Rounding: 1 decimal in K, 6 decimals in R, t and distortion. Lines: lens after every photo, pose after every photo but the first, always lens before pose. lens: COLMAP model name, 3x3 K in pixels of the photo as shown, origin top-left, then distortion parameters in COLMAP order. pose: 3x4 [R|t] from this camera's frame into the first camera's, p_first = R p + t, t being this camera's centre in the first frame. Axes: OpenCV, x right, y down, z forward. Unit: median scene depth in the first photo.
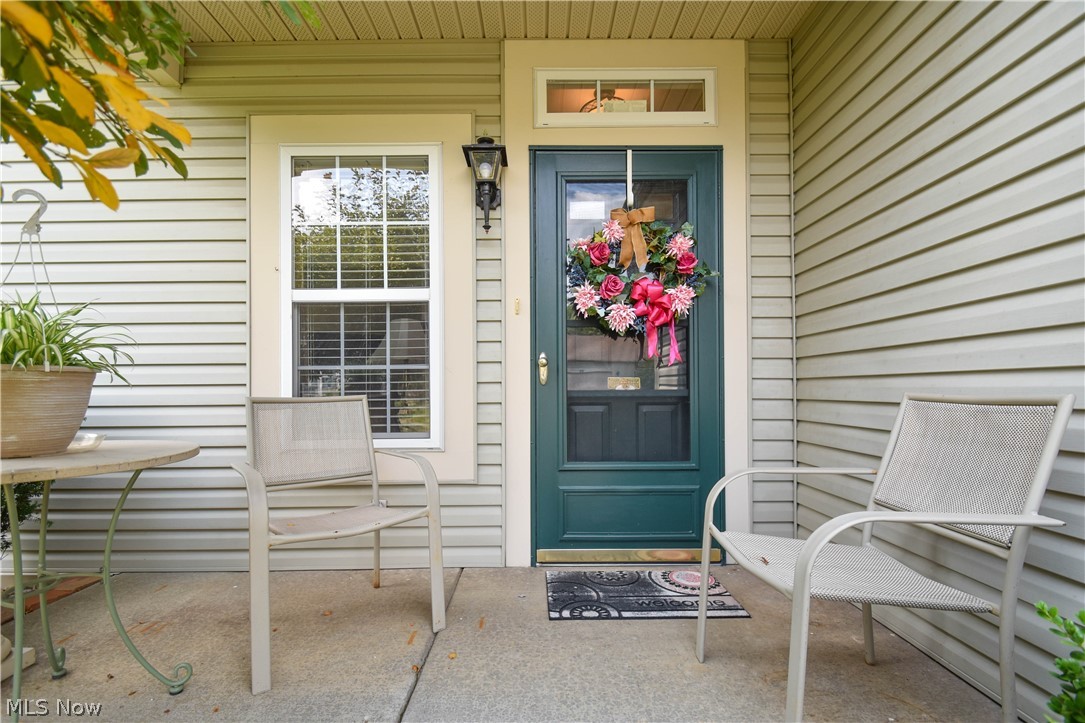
lens RADIAL K [[488.5, 0, 556.2], [0, 488.5, 385.0], [0, 0, 1]] dist [0.010046, -0.011685]
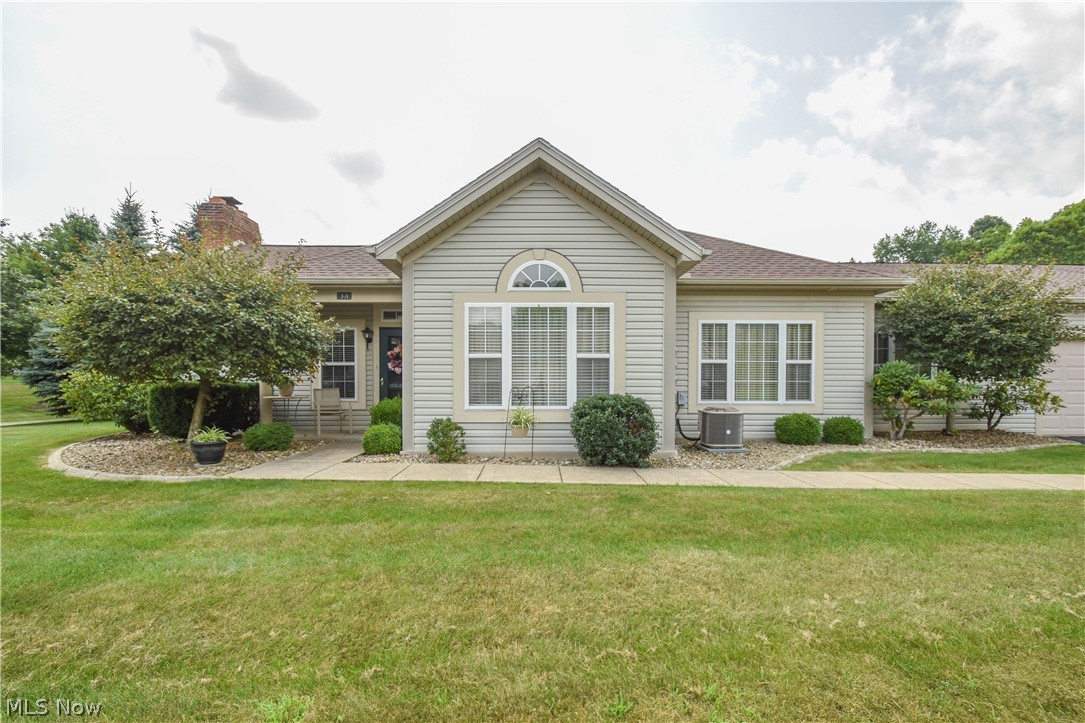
lens RADIAL K [[488.5, 0, 535.5], [0, 488.5, 375.9], [0, 0, 1]] dist [0.010046, -0.011685]
pose [[0.999946, 0.004338, -0.009409, 1.293117], [-0.004373, 0.999984, -0.003645, -0.075387], [0.009393, 0.003686, 0.999949, -3.076129]]
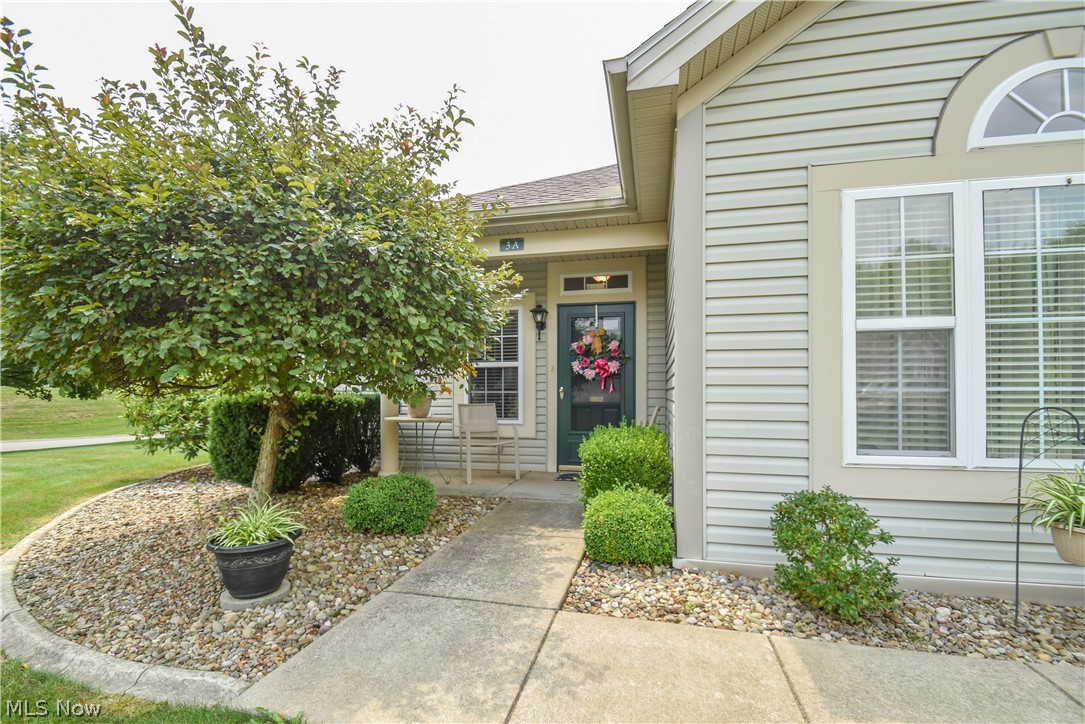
lens RADIAL K [[488.5, 0, 524.9], [0, 488.5, 374.8], [0, 0, 1]] dist [0.010046, -0.011685]
pose [[0.967185, -0.004648, -0.254030, 0.424652], [-0.002754, 0.999582, -0.028772, -0.055119], [0.254058, 0.028527, 0.966768, -1.468704]]
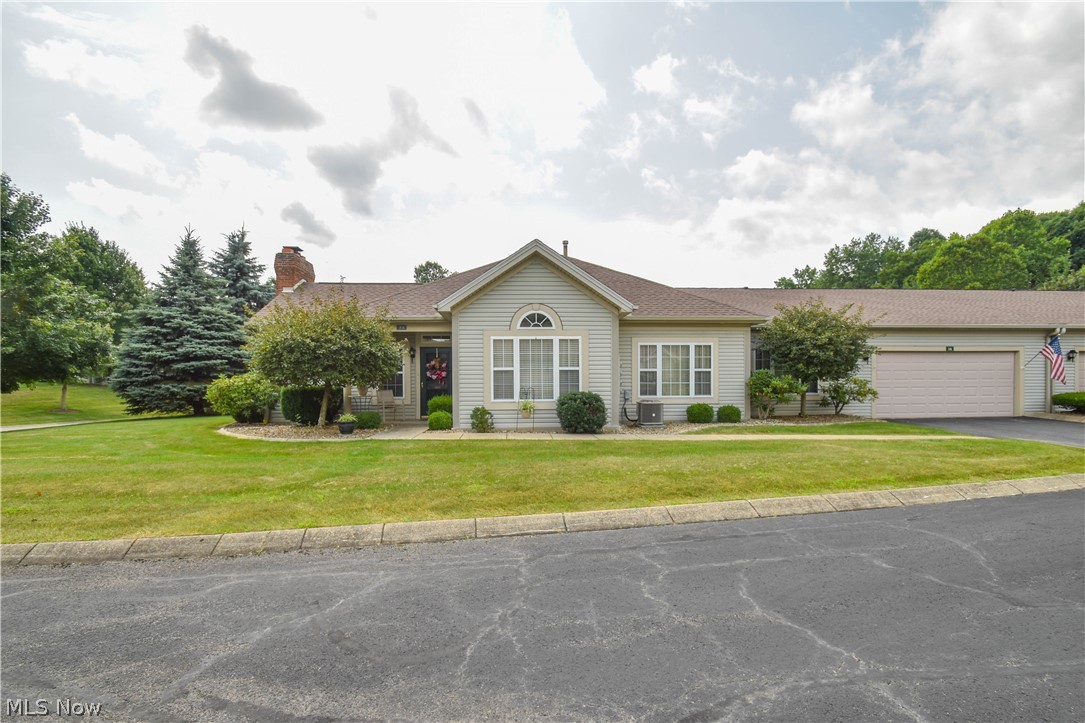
lens RADIAL K [[488.5, 0, 539.0], [0, 488.5, 385.9], [0, 0, 1]] dist [0.010046, -0.011685]
pose [[0.998822, -0.003642, 0.048387, 1.084159], [0.002924, 0.999885, 0.014905, -0.108081], [-0.048436, -0.014746, 0.998717, -4.915377]]
